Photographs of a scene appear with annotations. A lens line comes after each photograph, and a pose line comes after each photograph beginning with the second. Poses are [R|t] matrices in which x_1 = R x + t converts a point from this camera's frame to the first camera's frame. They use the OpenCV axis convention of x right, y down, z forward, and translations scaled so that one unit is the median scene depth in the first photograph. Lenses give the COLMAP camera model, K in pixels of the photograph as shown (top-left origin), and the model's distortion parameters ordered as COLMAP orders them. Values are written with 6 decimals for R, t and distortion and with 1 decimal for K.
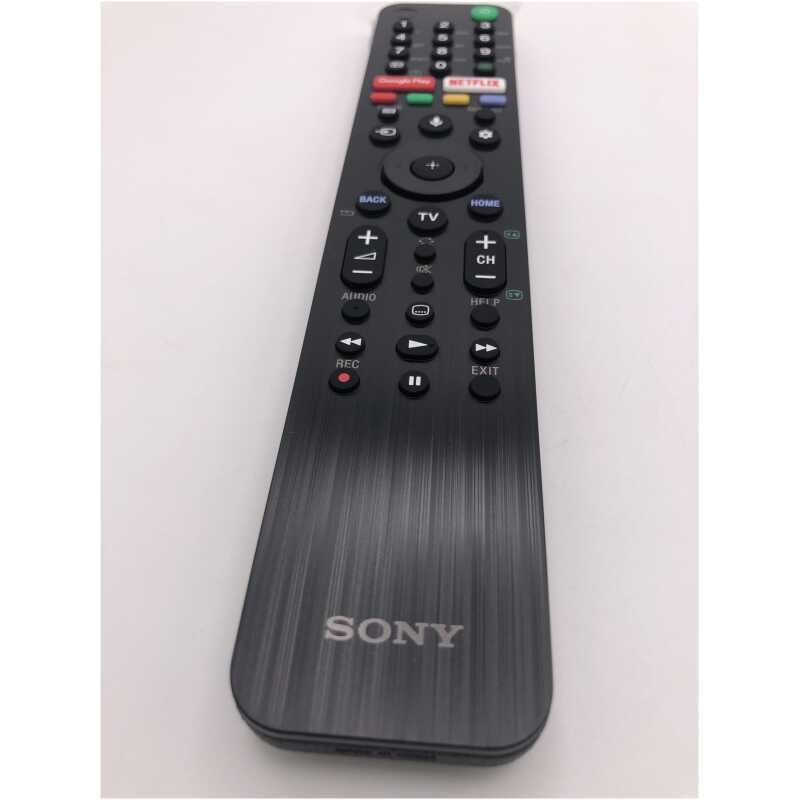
lens RADIAL K [[726.1, 0, 400.0], [0, 726.1, 400.0], [0, 0, 1]] dist [0.006477, -0.276376]
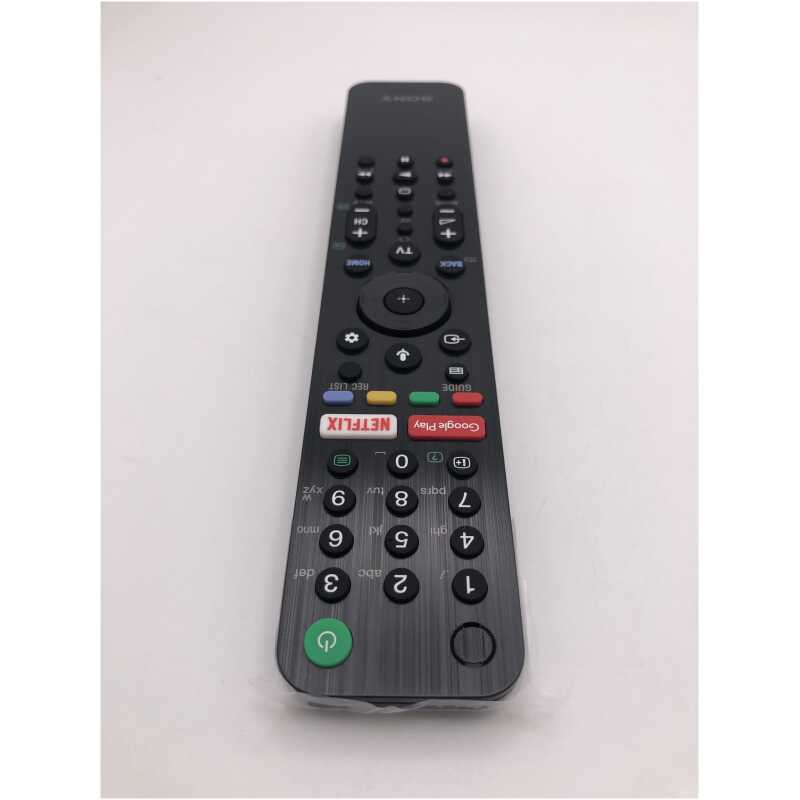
lens RADIAL K [[726.1, 0, 400.0], [0, 726.1, 400.0], [0, 0, 1]] dist [0.006477, -0.276376]
pose [[-0.997820, 0.055520, -0.035669, 0.110313], [-0.044617, -0.169341, 0.984547, -1.601799], [0.048622, 0.983992, 0.171449, 1.084065]]
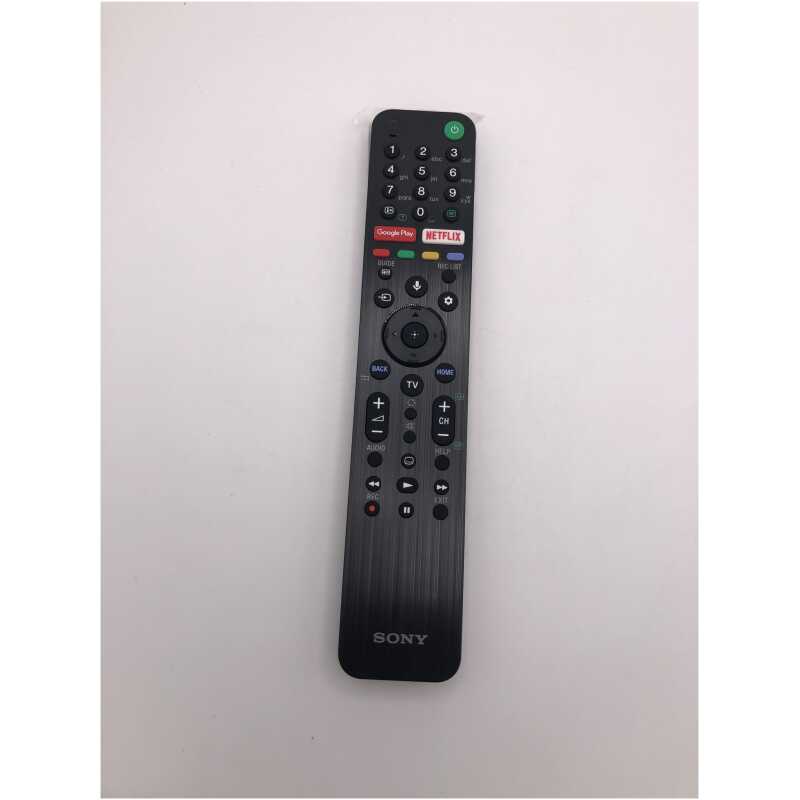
lens RADIAL K [[726.1, 0, 400.0], [0, 726.1, 400.0], [0, 0, 1]] dist [0.006477, -0.276376]
pose [[0.998204, -0.015933, 0.057750, -0.096118], [-0.012417, 0.888029, 0.459620, -1.063750], [-0.058607, -0.459511, 0.886236, -0.583069]]
